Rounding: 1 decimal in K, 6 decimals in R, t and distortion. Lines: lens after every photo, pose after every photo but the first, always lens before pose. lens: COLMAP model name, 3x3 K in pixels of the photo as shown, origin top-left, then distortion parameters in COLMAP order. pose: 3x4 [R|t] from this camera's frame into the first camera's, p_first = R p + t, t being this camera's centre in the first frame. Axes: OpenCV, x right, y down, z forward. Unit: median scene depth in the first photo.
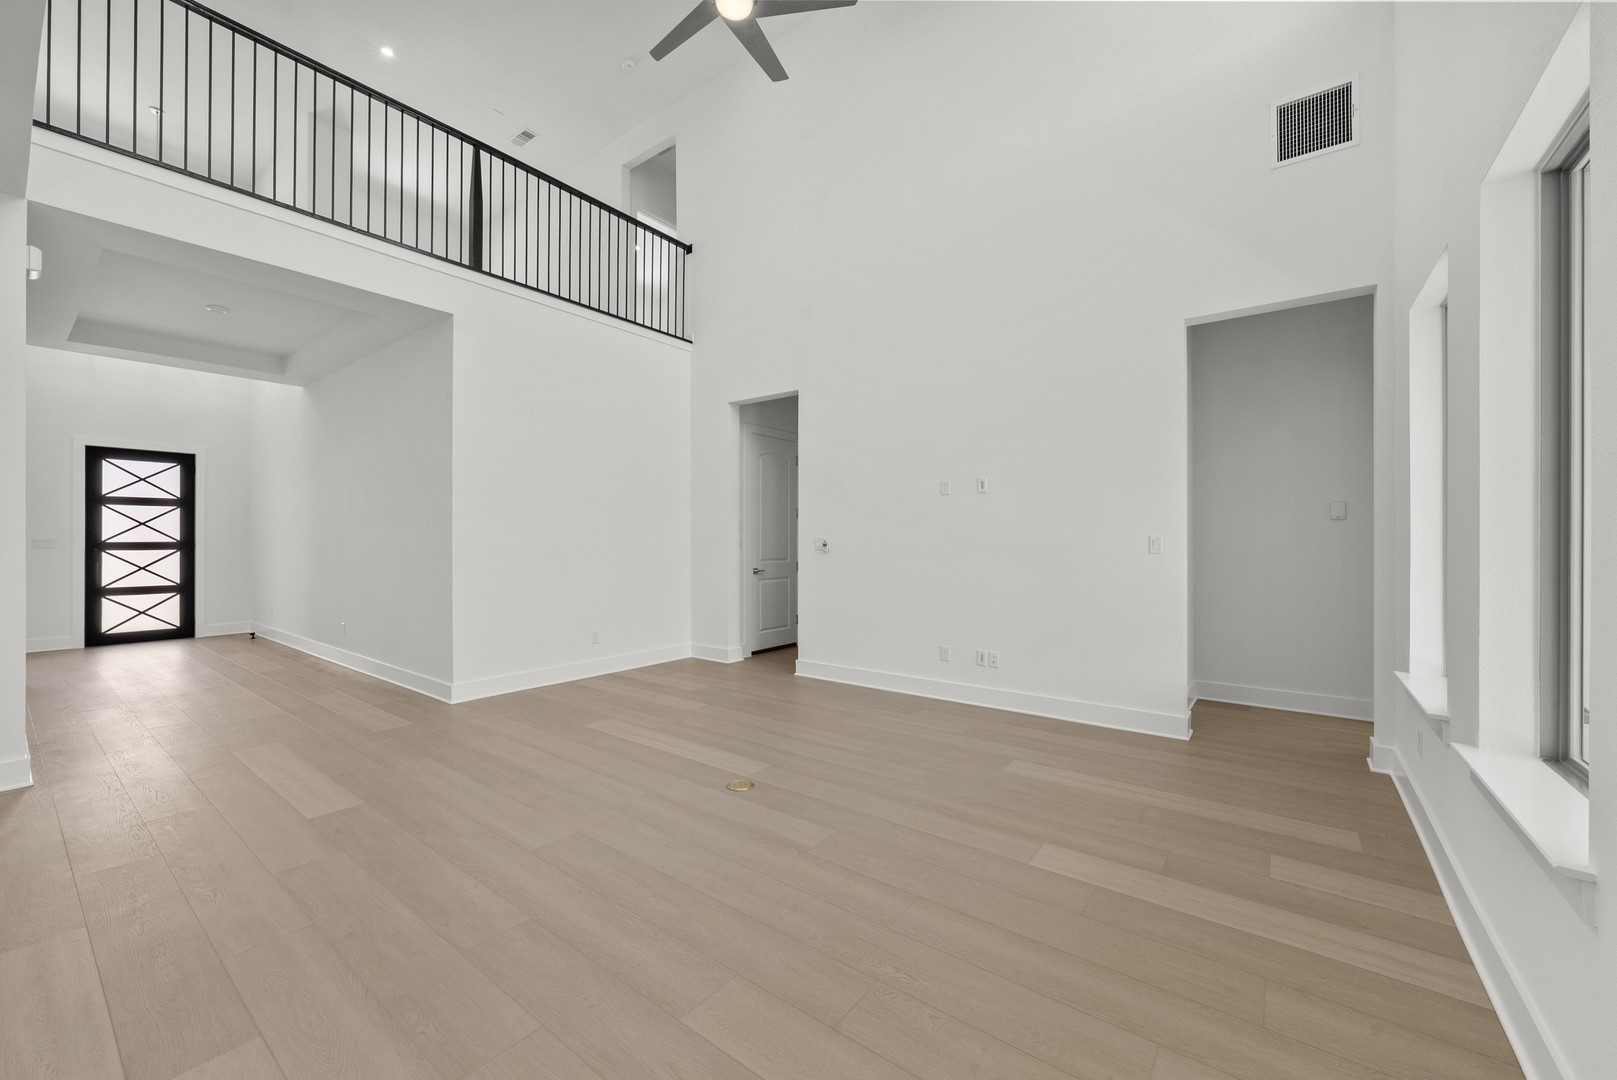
lens RADIAL K [[625.2, 0, 811.6], [0, 625.2, 535.6], [0, 0, 1]] dist [-0.008692, 0.000227]
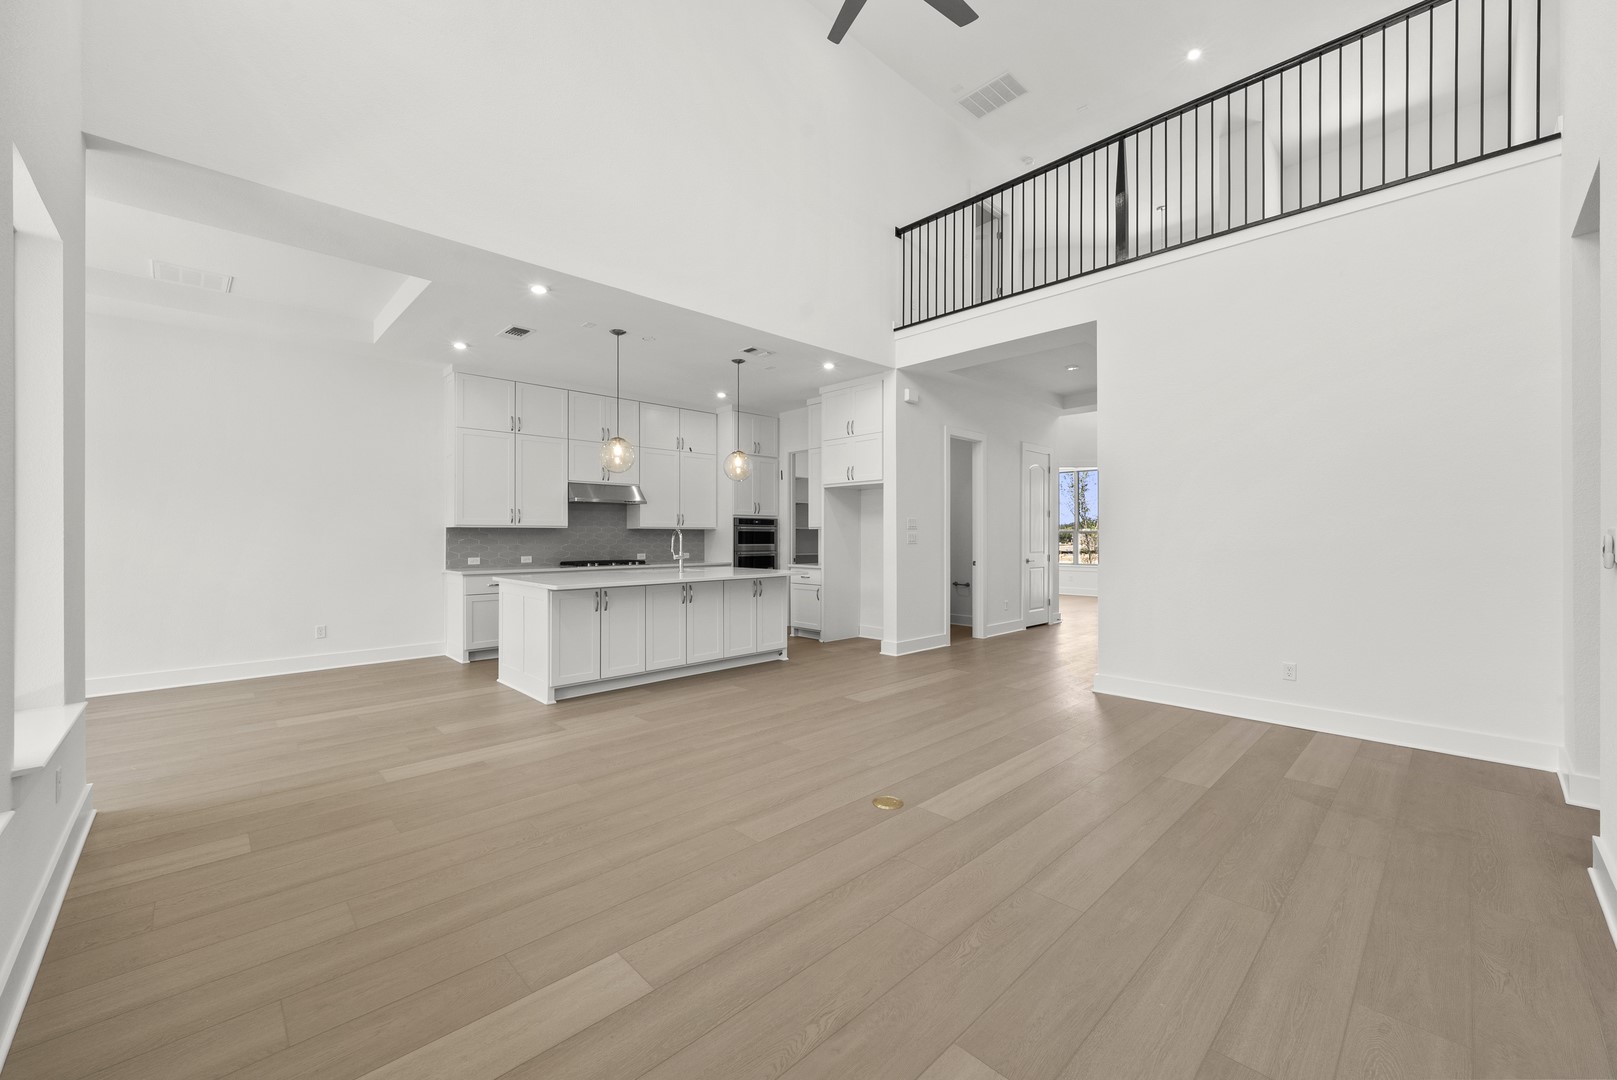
lens RADIAL K [[625.2, 0, 809.5], [0, 625.2, 541.6], [0, 0, 1]] dist [-0.008692, 0.000227]
pose [[-0.151878, 0.010813, -0.988340, 0.487728], [0.005160, 0.999935, 0.010147, 0.002036], [0.988386, -0.003559, -0.151924, 0.615614]]
